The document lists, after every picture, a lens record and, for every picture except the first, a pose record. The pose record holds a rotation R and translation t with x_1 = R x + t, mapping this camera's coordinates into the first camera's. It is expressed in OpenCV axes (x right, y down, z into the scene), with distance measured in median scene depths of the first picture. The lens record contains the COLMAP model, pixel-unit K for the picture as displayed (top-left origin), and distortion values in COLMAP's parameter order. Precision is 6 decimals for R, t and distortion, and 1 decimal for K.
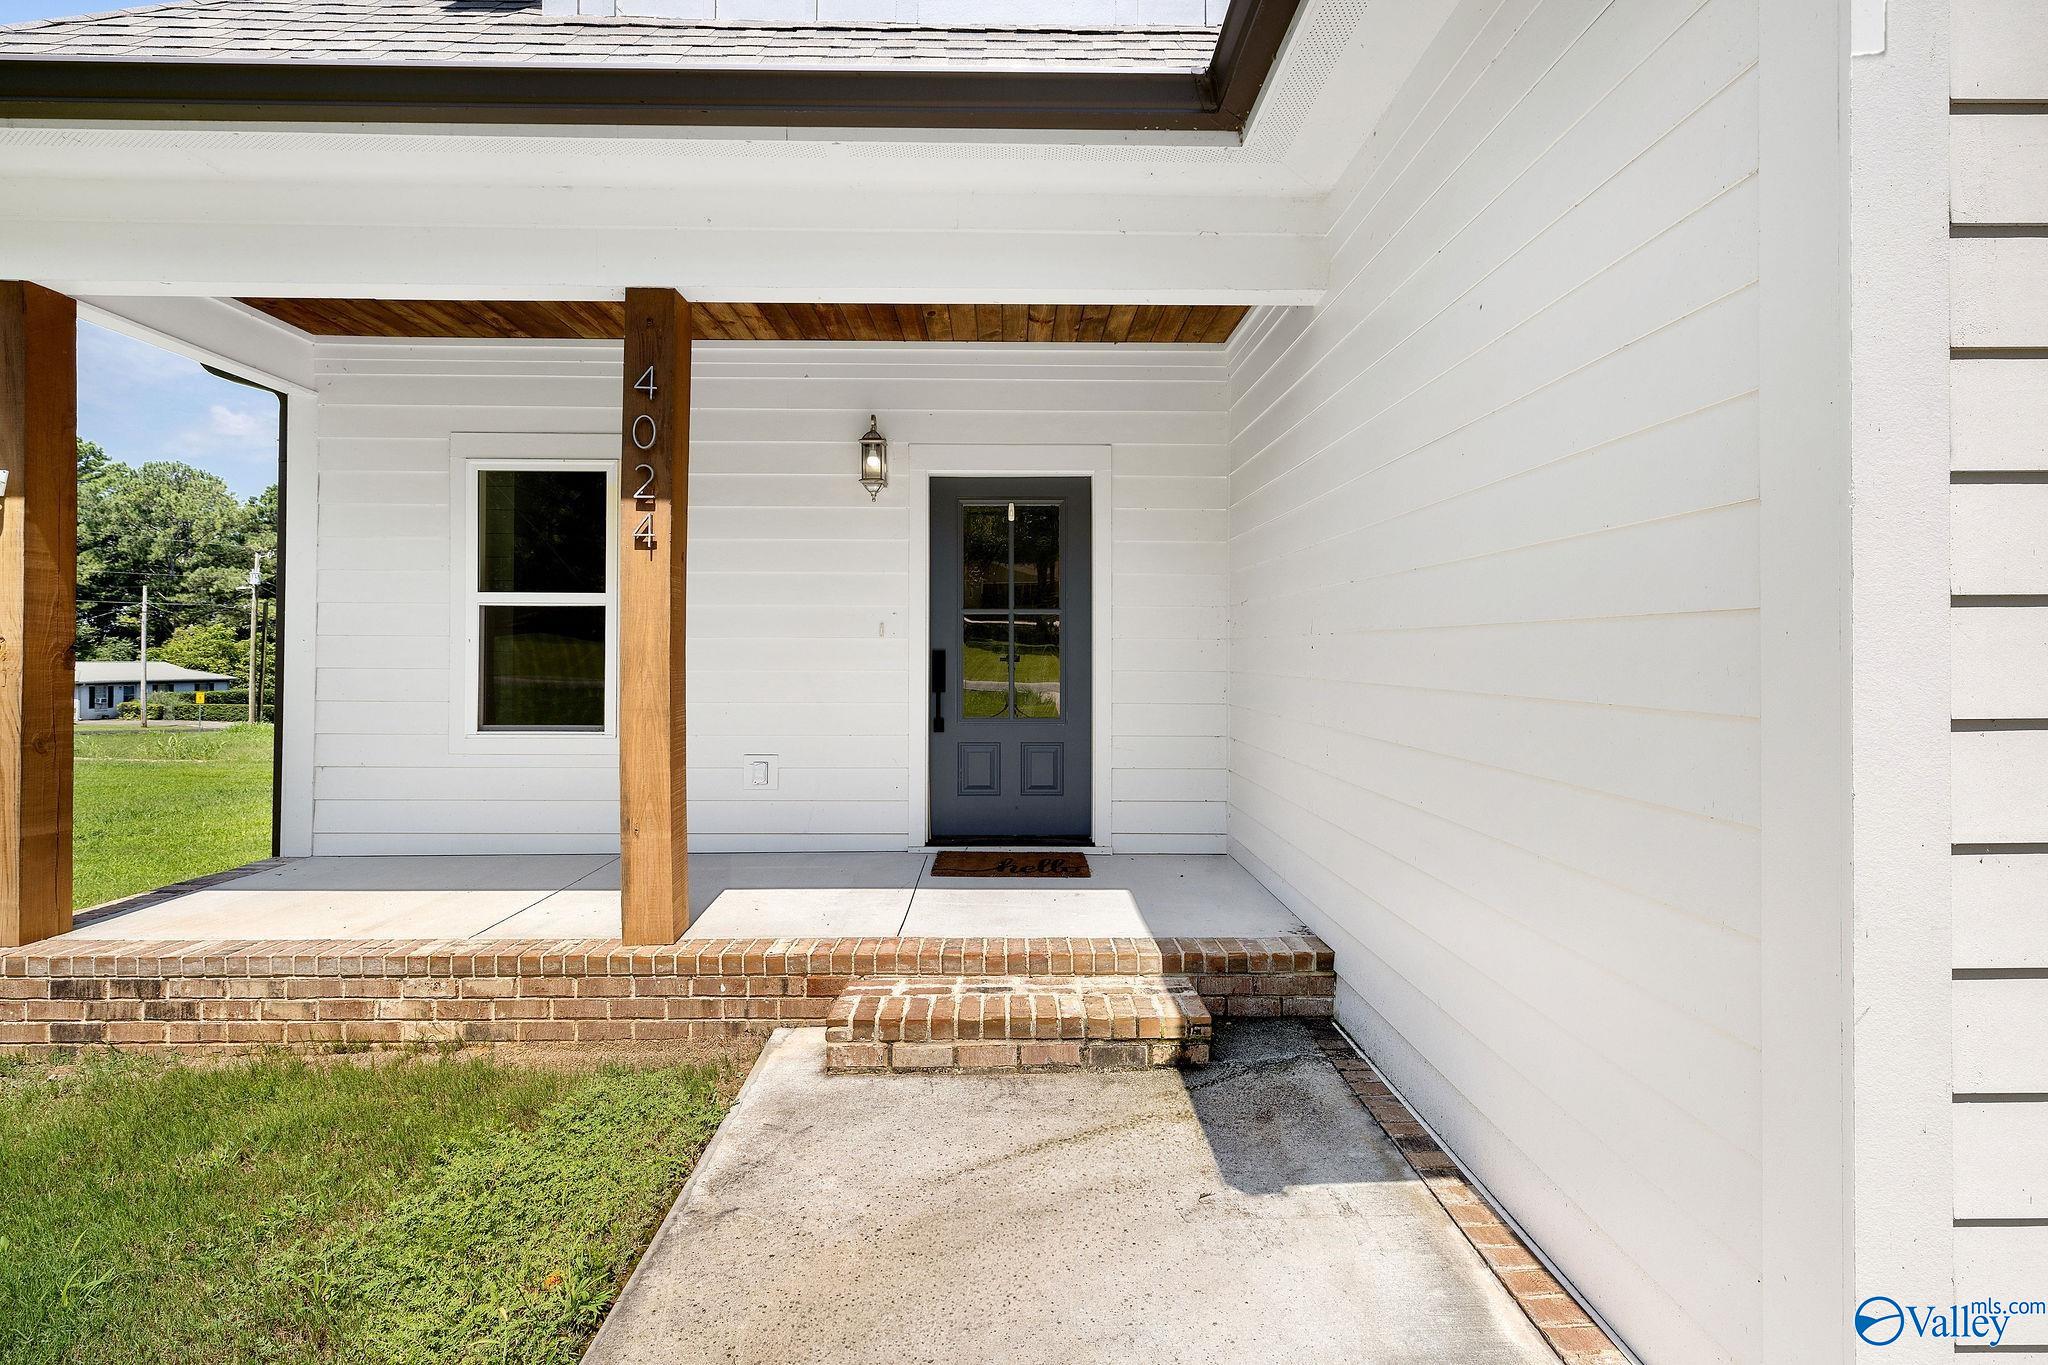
lens RADIAL K [[888.9, 0, 1023.4], [0, 888.9, 669.1], [0, 0, 1]] dist [0.000281, 0.000974]
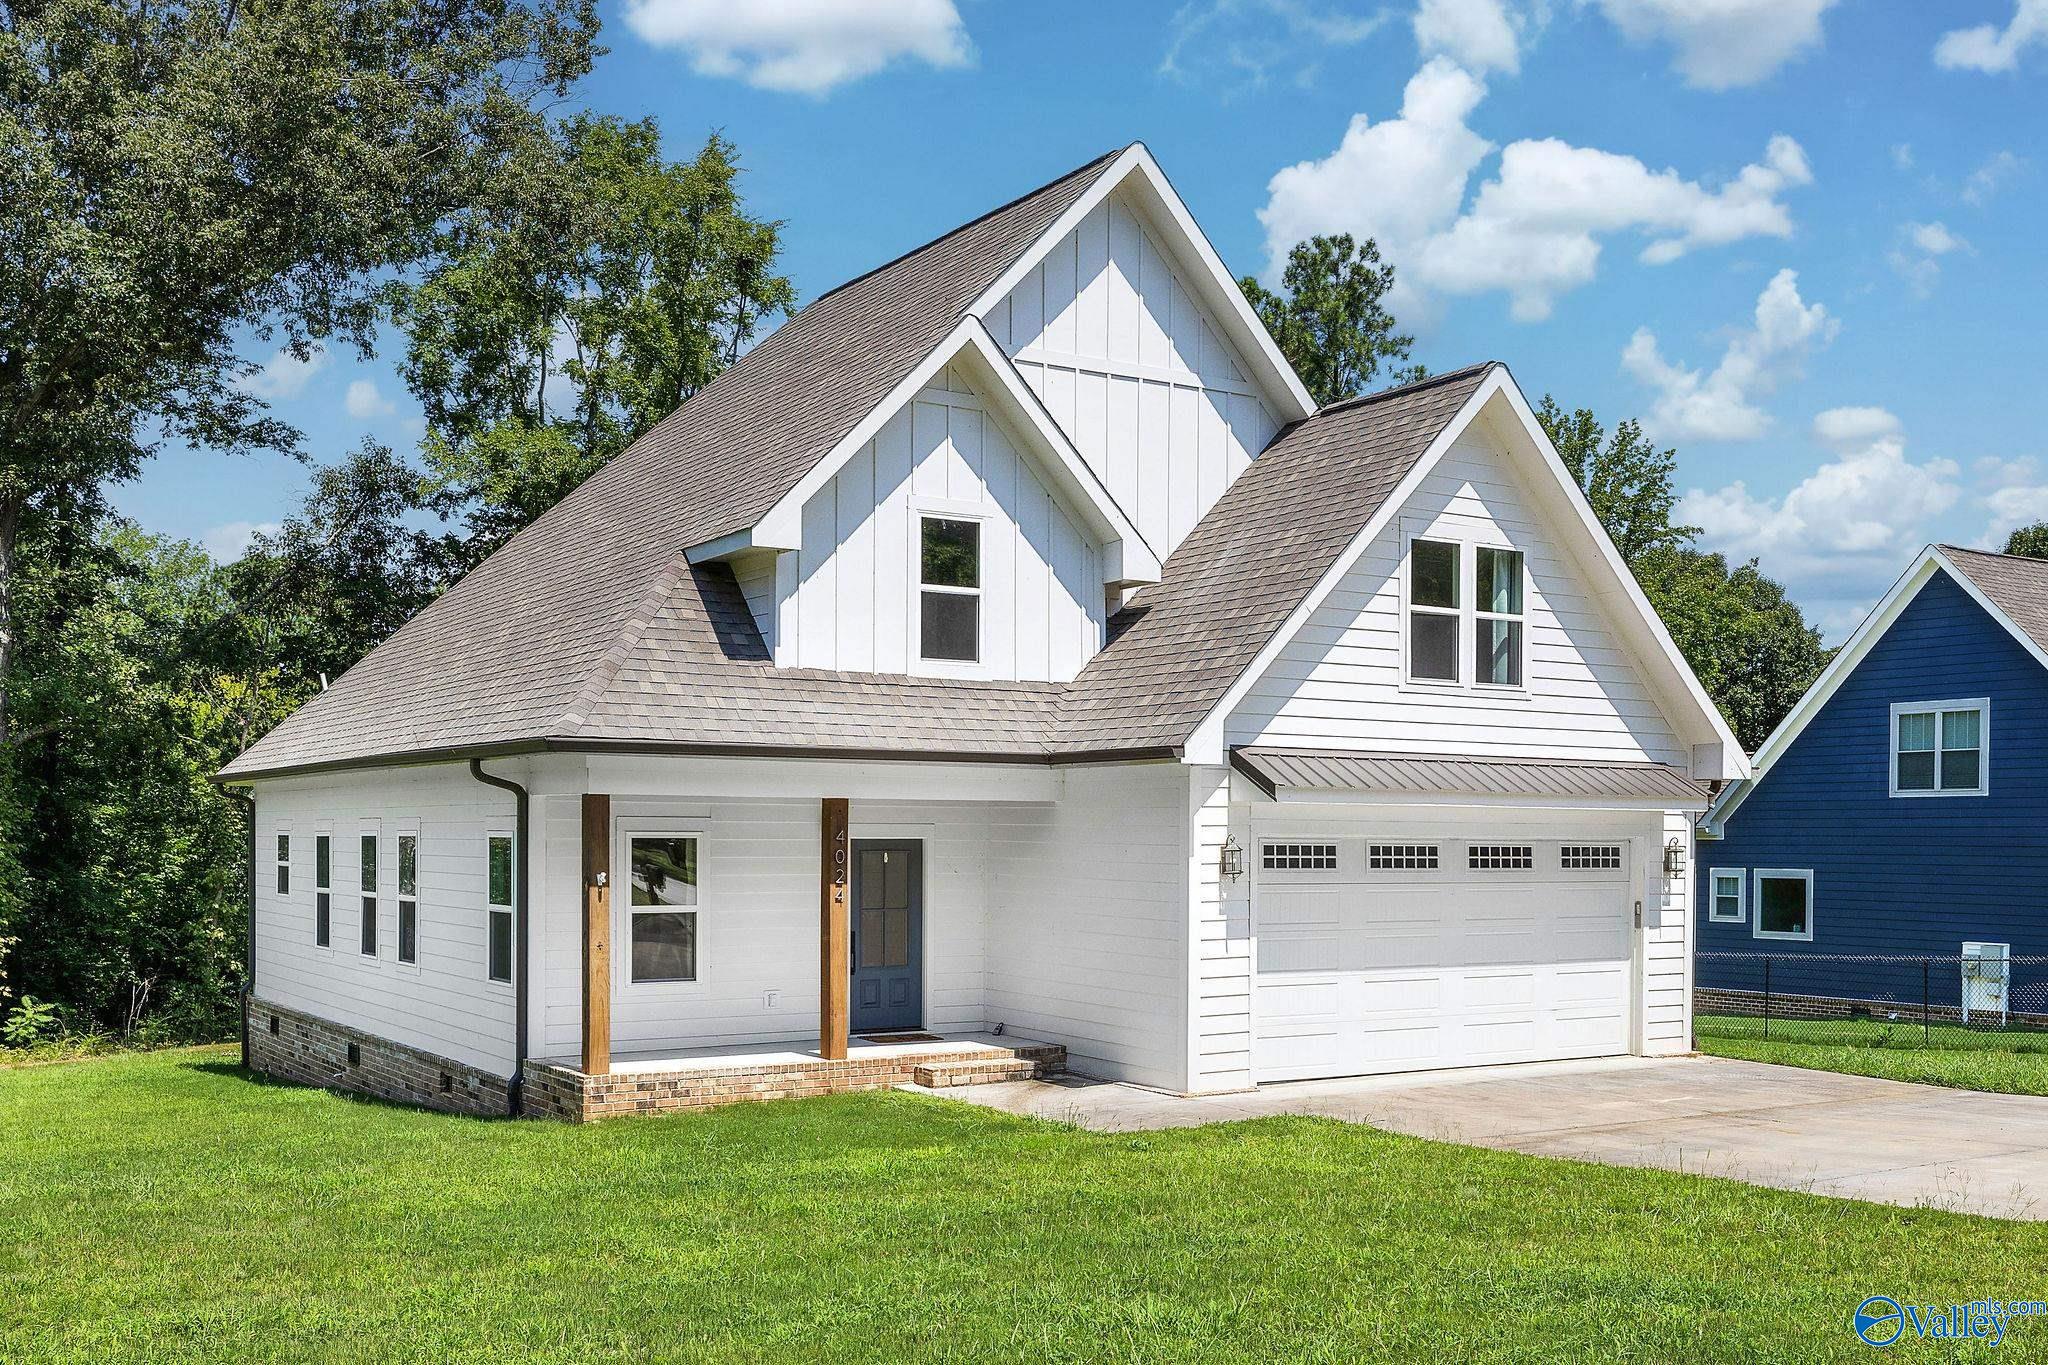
lens RADIAL K [[2038.1, 0, 1081.5], [0, 2038.1, 859.4], [0, 0, 1]] dist [0.002992, 0.000000]
pose [[0.847772, -0.008731, 0.530289, -0.160093], [0.004266, 0.999944, 0.009643, -0.017286], [-0.530344, -0.005913, 0.847762, -0.235994]]
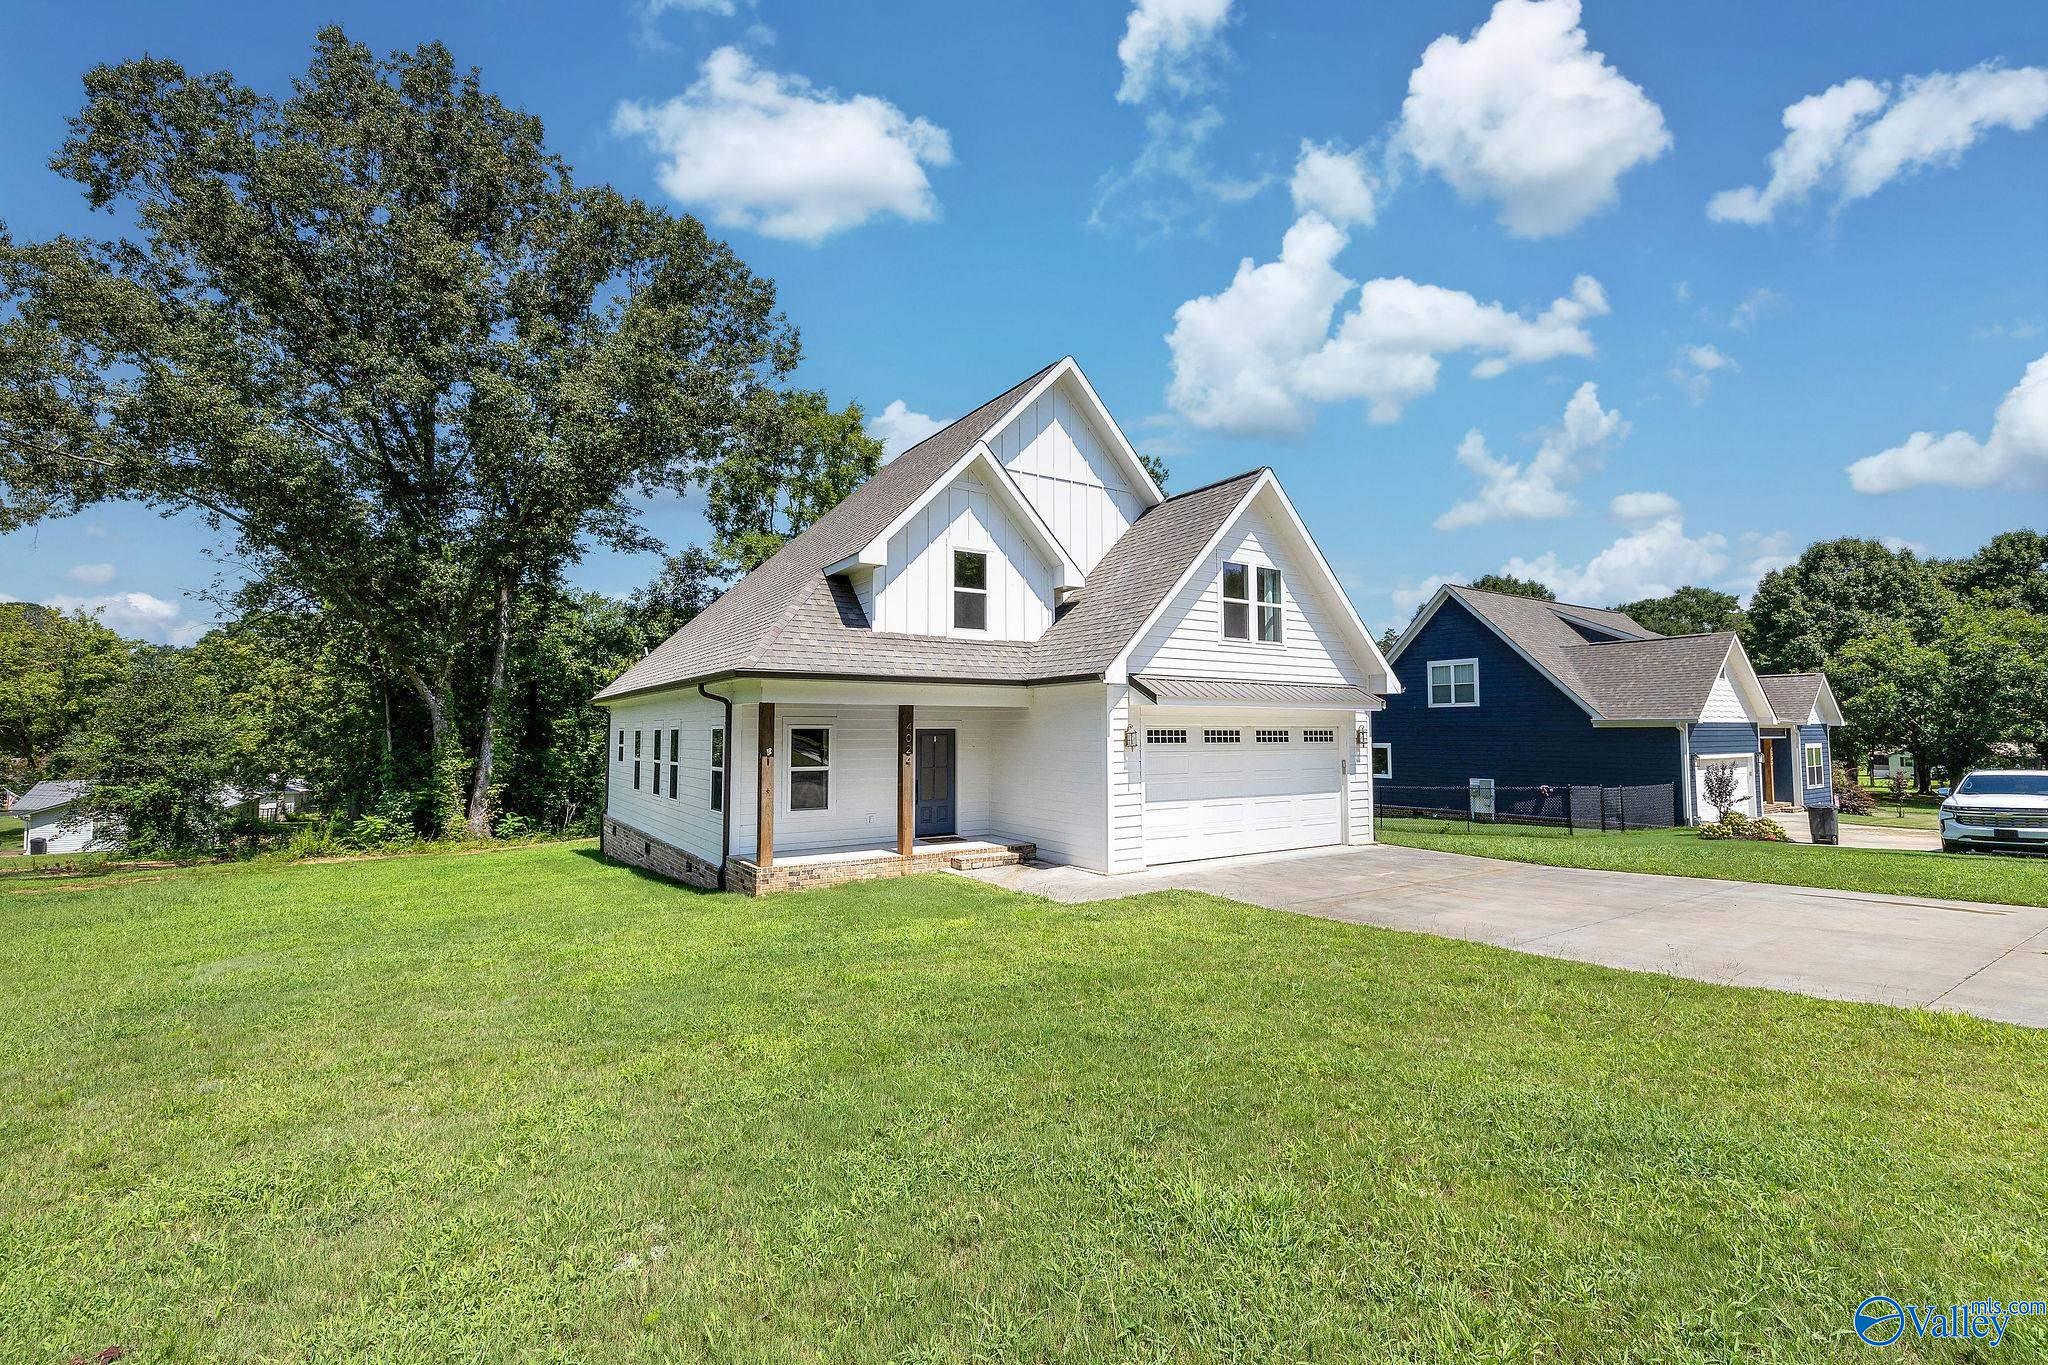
lens RADIAL K [[888.9, 0, 1027.2], [0, 888.9, 676.7], [0, 0, 1]] dist [0.000281, 0.000974]
pose [[0.844852, 0.024493, 0.534439, -0.126952], [0.011864, 0.997848, -0.064486, -0.015531], [-0.534868, 0.060822, 0.842744, -0.171068]]
